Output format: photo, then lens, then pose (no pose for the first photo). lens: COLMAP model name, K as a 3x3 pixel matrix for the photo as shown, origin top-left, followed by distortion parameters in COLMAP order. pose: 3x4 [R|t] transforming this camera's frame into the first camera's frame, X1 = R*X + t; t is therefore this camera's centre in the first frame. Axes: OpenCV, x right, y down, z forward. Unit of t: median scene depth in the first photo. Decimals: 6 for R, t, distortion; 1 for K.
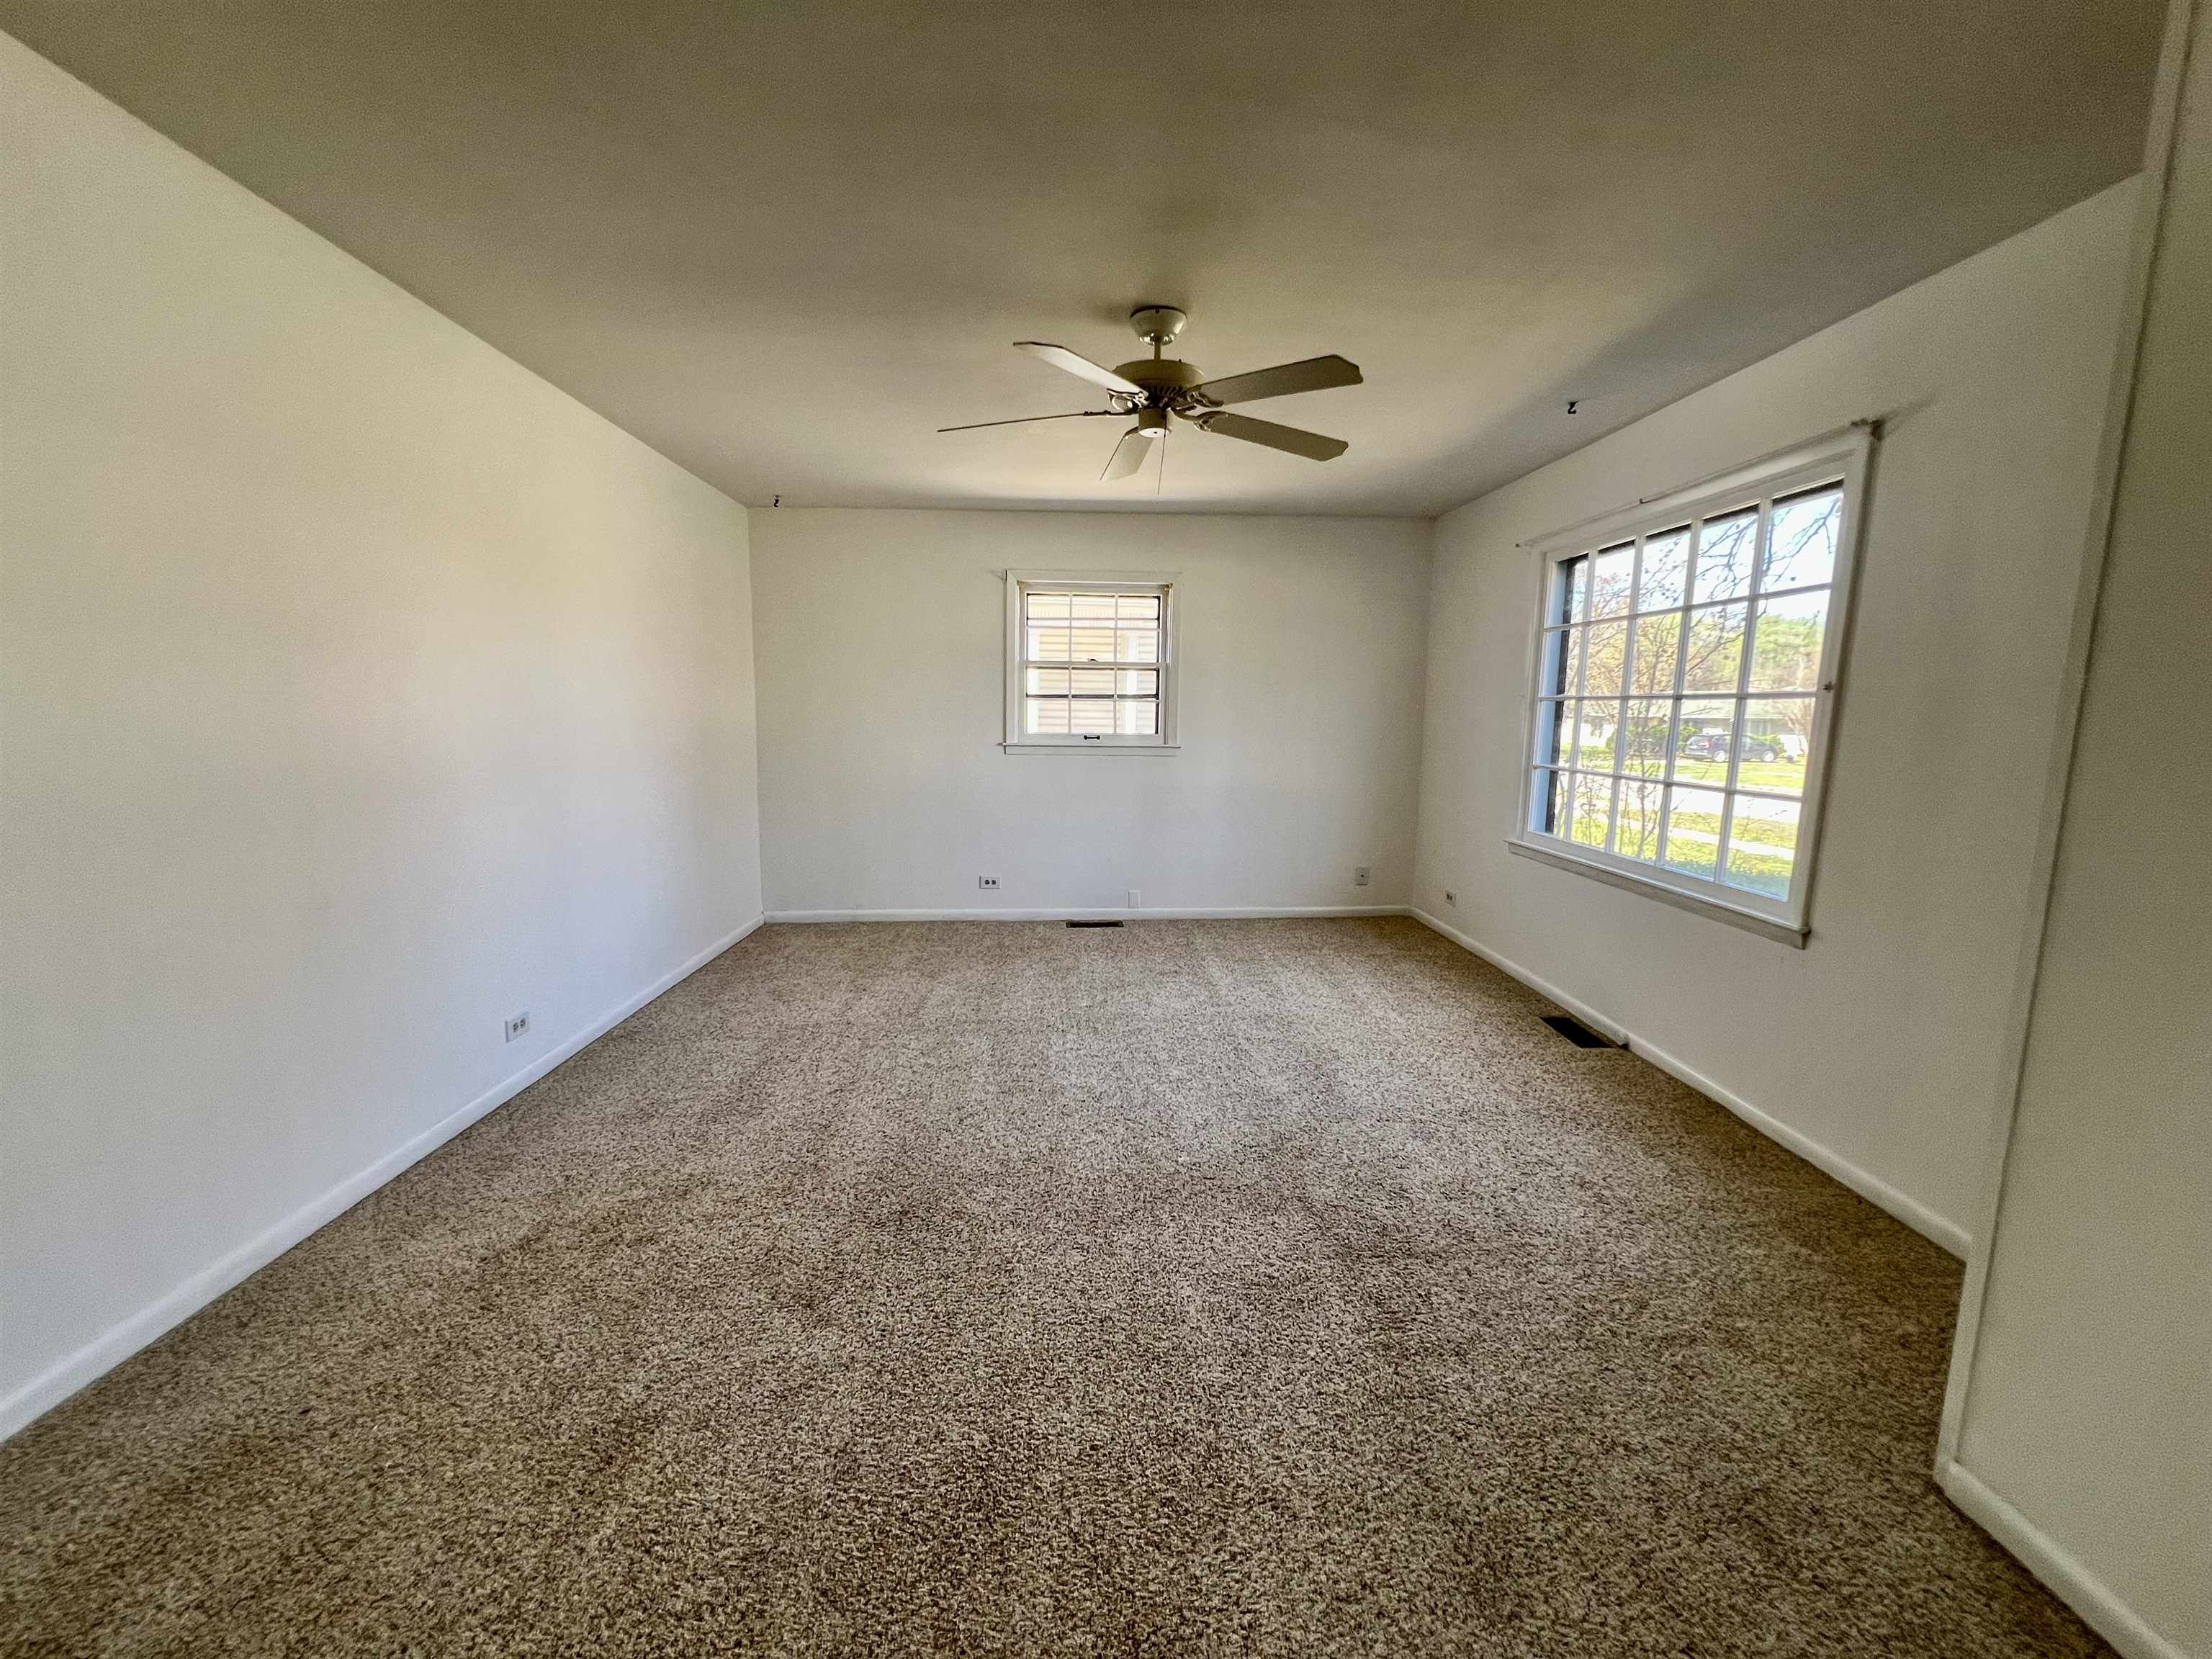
lens RADIAL K [[887.5, 0, 1110.8], [0, 887.5, 818.4], [0, 0, 1]] dist [0.002492, -0.000189]
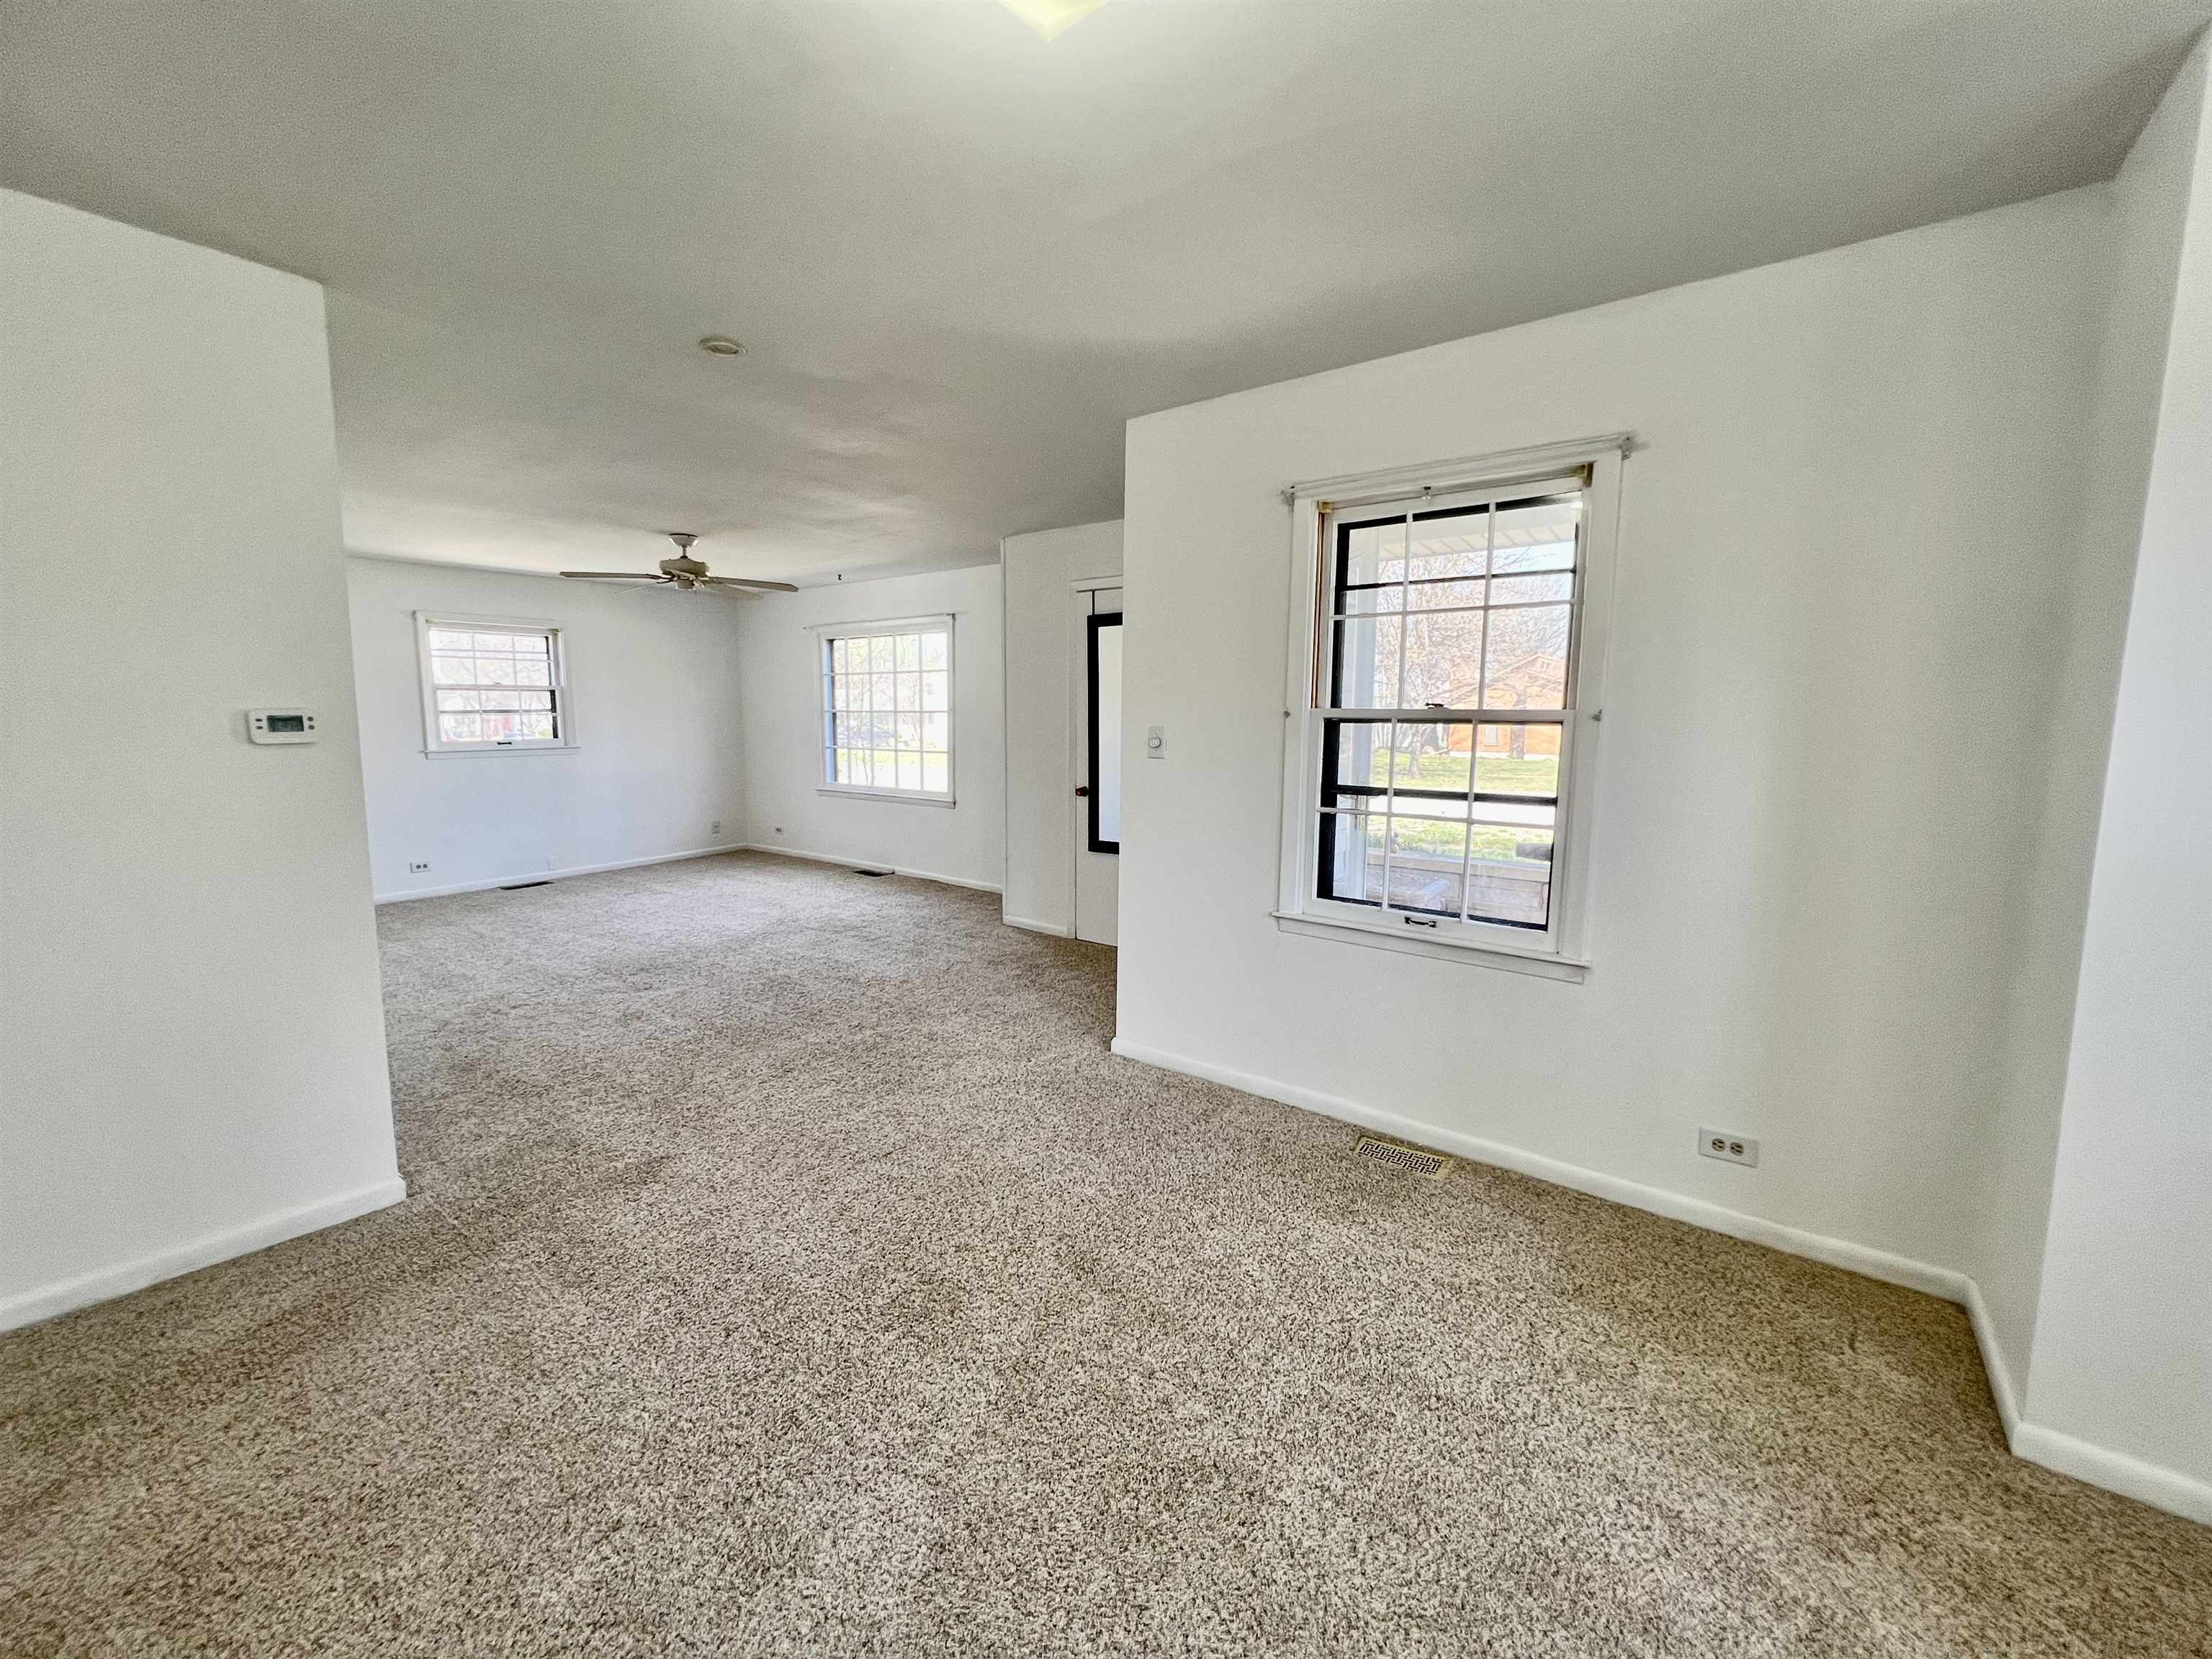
lens RADIAL K [[888.2, 0, 1098.7], [0, 888.2, 834.1], [0, 0, 1]] dist [-0.002733, 0.001292]
pose [[0.644386, -0.117529, 0.755615, -0.487200], [0.100330, 0.992571, 0.068824, 0.041753], [-0.758090, 0.031462, 0.651390, -0.536092]]
